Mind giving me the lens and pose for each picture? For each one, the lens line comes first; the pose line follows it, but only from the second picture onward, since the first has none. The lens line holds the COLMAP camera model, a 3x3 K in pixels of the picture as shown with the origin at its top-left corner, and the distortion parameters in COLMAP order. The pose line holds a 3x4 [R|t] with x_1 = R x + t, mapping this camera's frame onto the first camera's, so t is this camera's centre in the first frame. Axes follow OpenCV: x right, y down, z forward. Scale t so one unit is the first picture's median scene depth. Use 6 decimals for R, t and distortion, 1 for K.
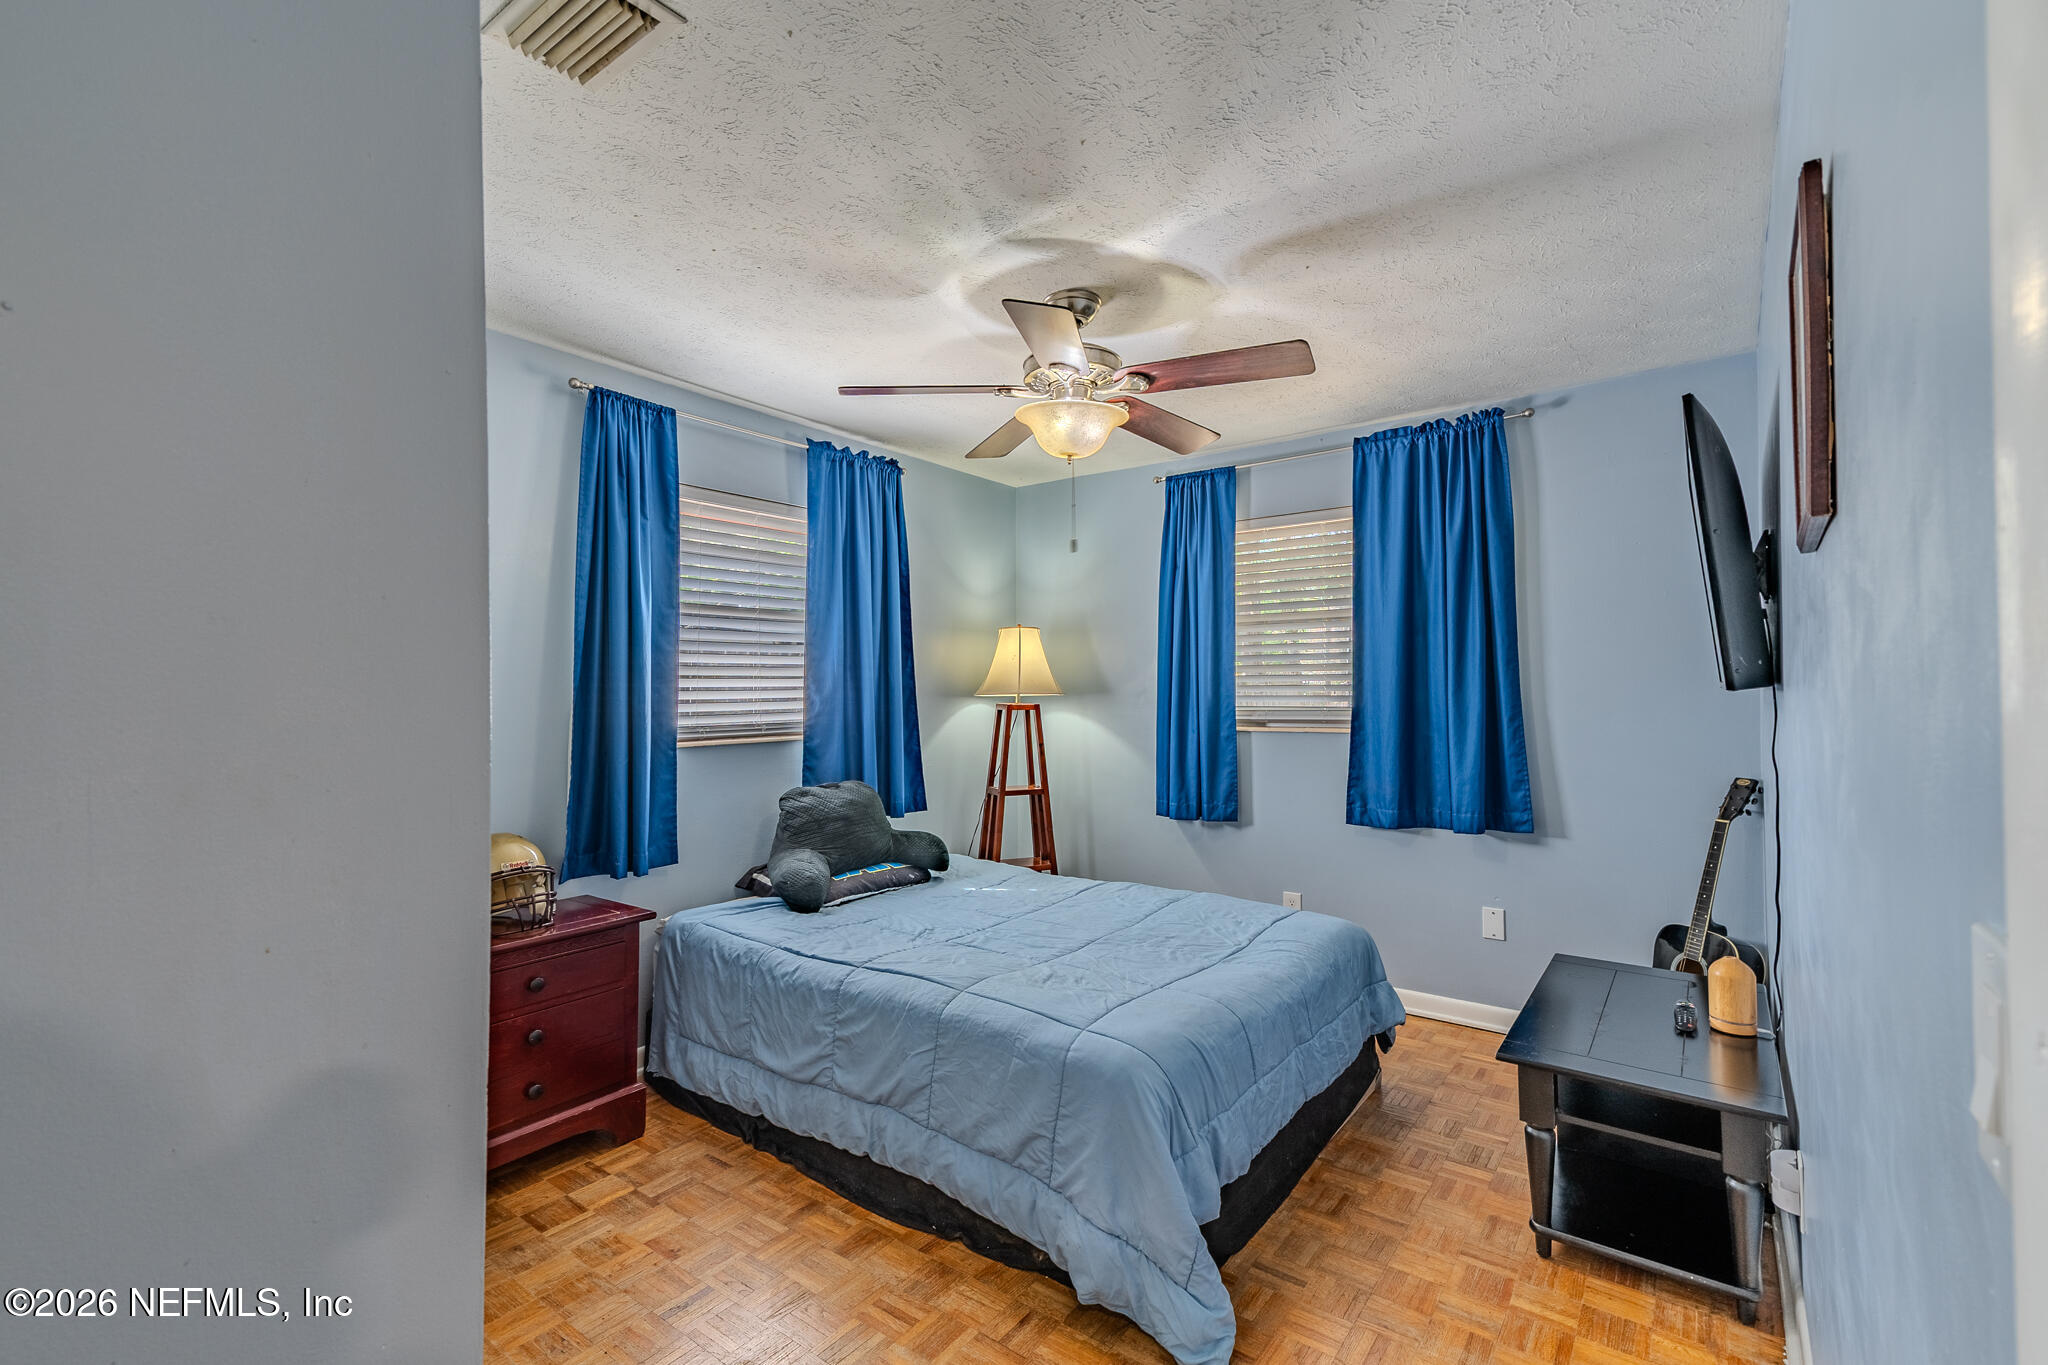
lens RADIAL K [[898.3, 0, 1020.1], [0, 898.3, 683.1], [0, 0, 1]] dist [0.048838, -0.013918]
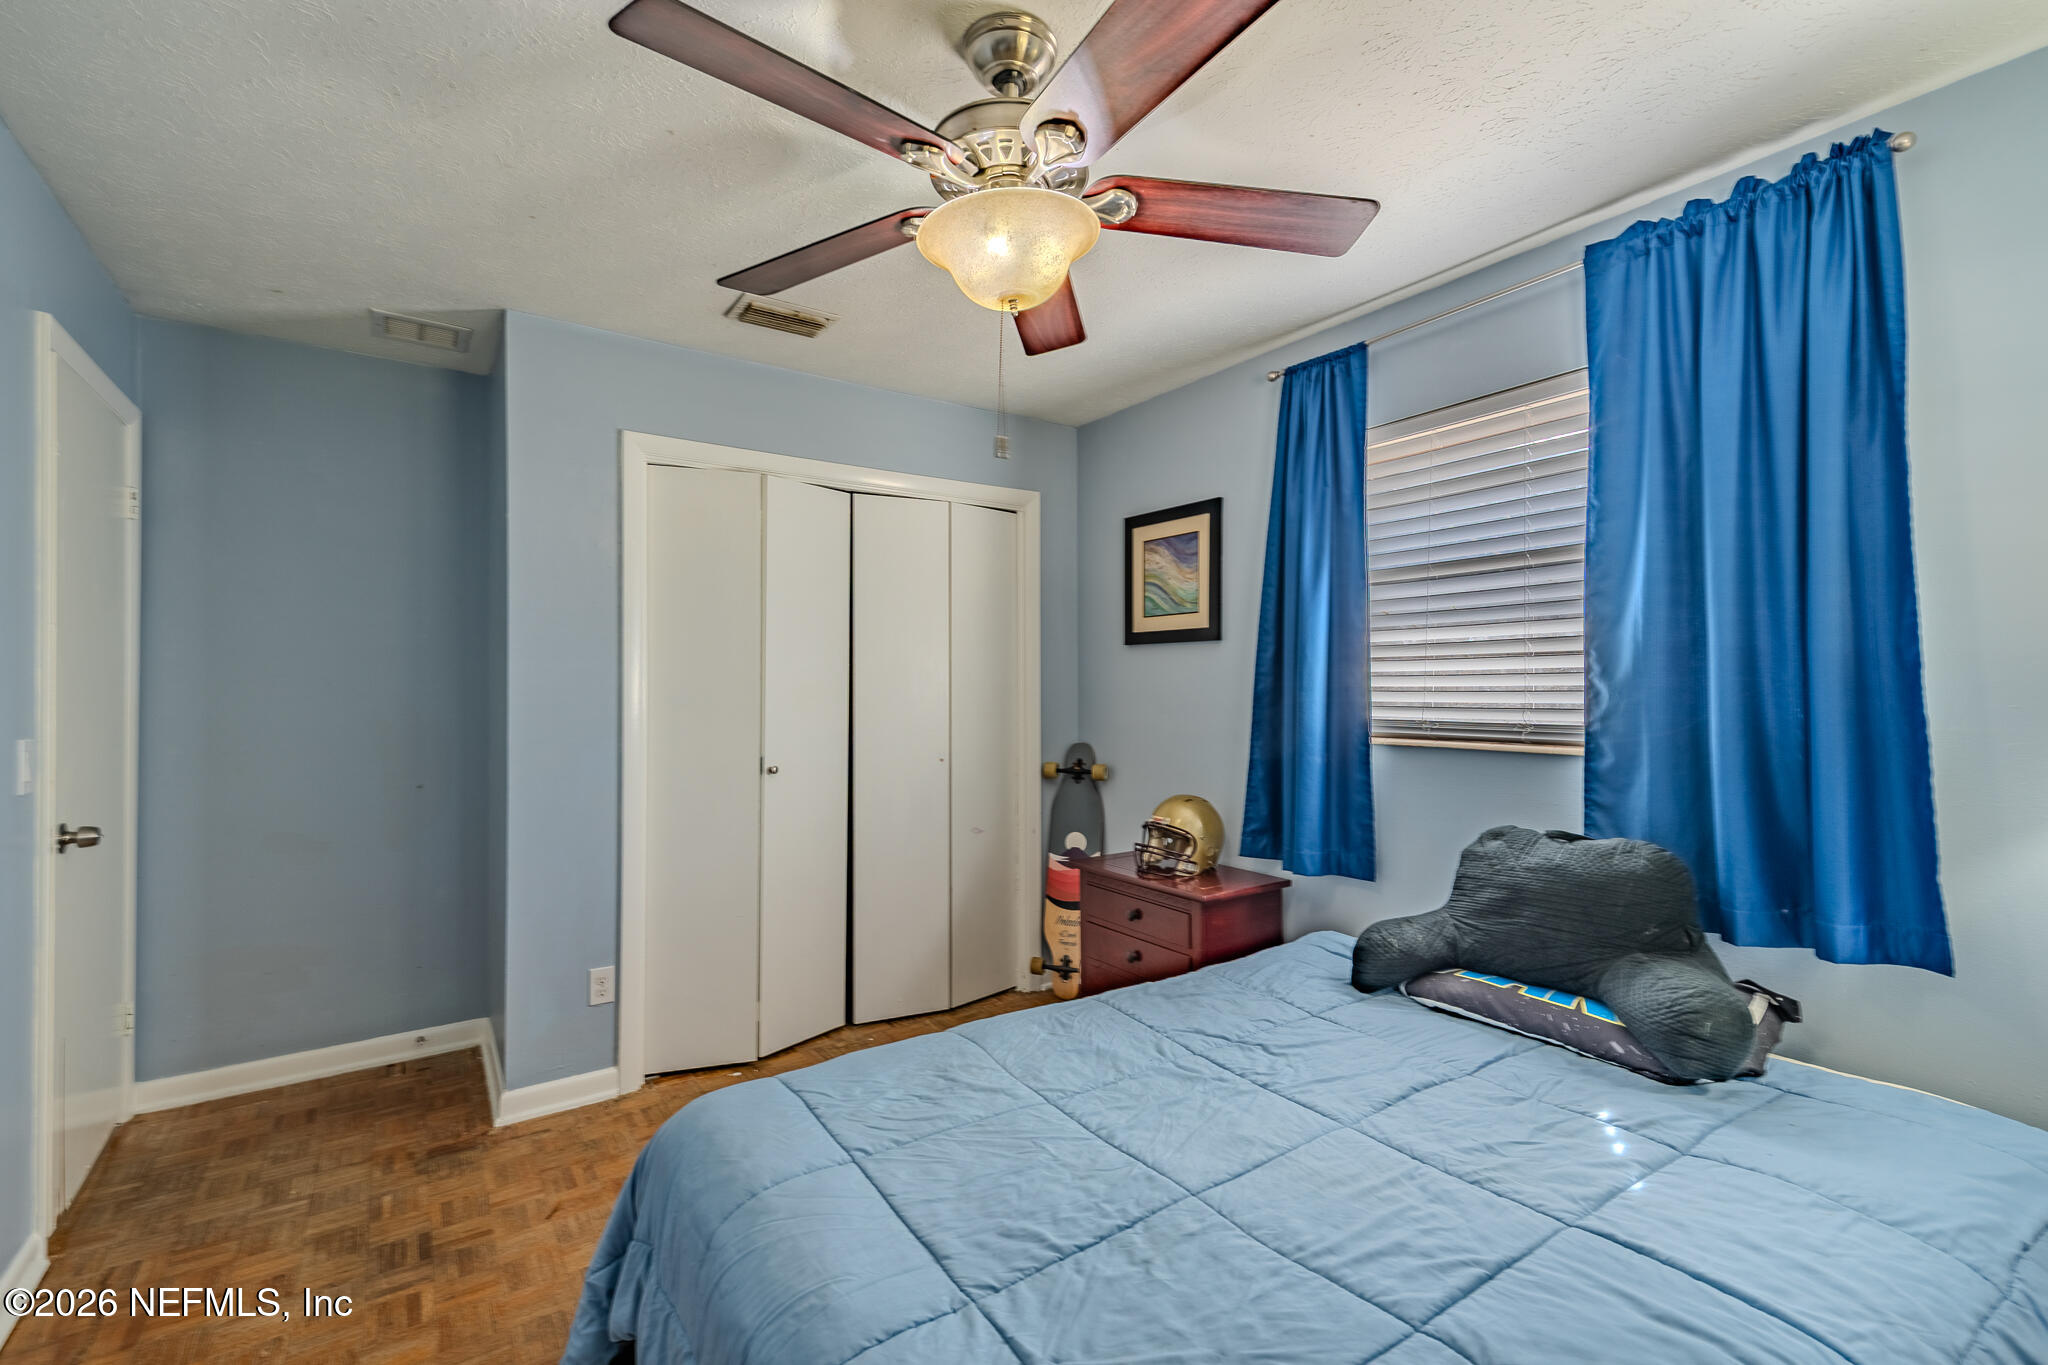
lens RADIAL K [[898.3, 0, 1020.1], [0, 898.3, 683.1], [0, 0, 1]] dist [0.048838, -0.013918]
pose [[-0.309348, 0.014993, -0.950831, 0.457280], [0.022761, 0.999706, 0.008358, 0.000245], [0.950676, -0.019057, -0.309598, 0.832798]]
